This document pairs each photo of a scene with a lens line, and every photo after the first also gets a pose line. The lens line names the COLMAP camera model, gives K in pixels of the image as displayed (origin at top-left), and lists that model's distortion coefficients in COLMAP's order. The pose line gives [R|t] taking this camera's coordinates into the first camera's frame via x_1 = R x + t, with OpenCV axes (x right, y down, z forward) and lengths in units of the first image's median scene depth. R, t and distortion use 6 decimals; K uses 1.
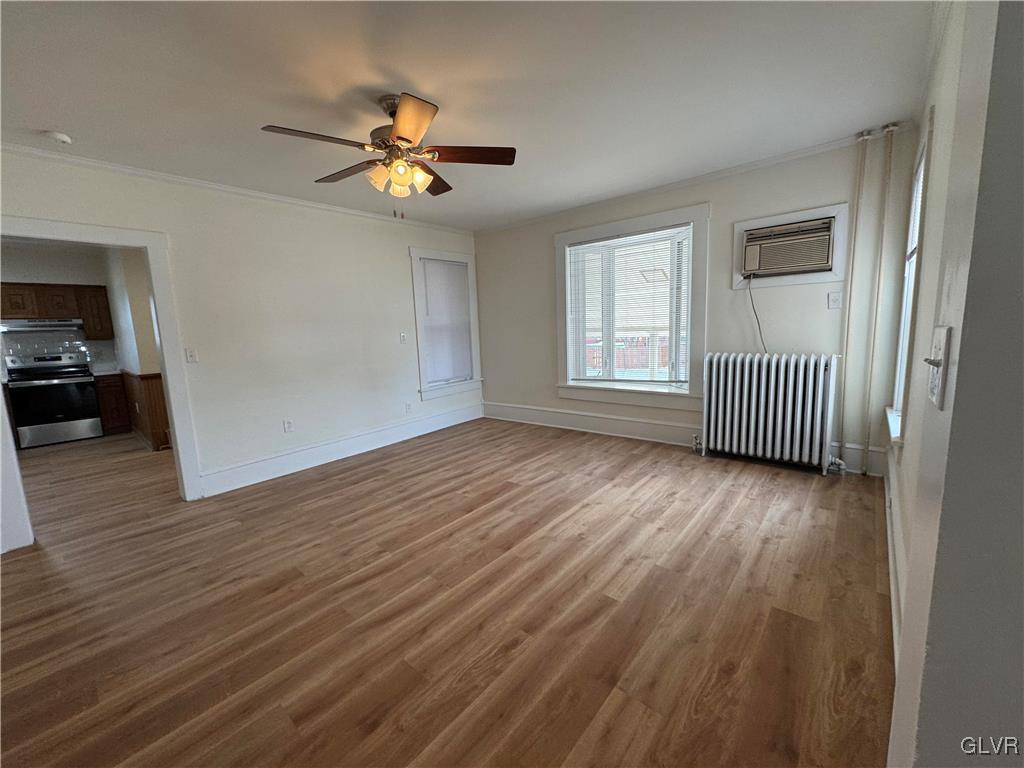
lens RADIAL K [[415.0, 0, 517.2], [0, 415.0, 382.5], [0, 0, 1]] dist [-0.004204, 0.000853]
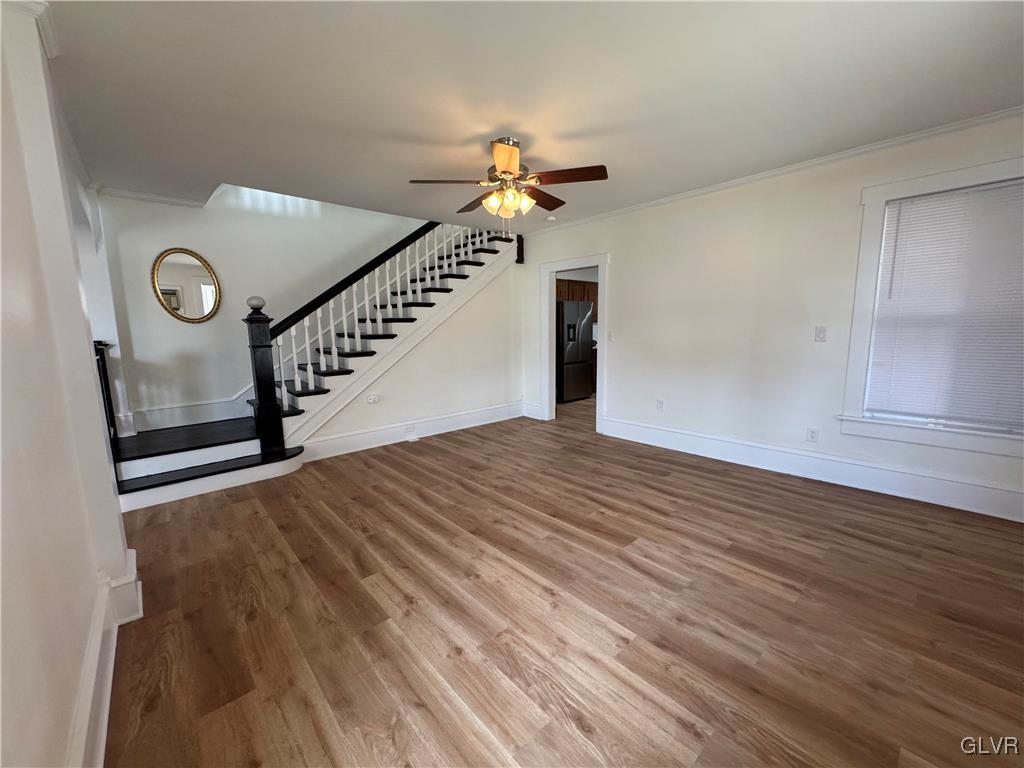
lens RADIAL K [[415.0, 0, 508.9], [0, 415.0, 383.8], [0, 0, 1]] dist [-0.004204, 0.000853]
pose [[-0.151725, 0.183856, -0.971173, 0.804098], [-0.111938, 0.973031, 0.201696, -0.179486], [0.982064, 0.139314, -0.127053, 0.992490]]
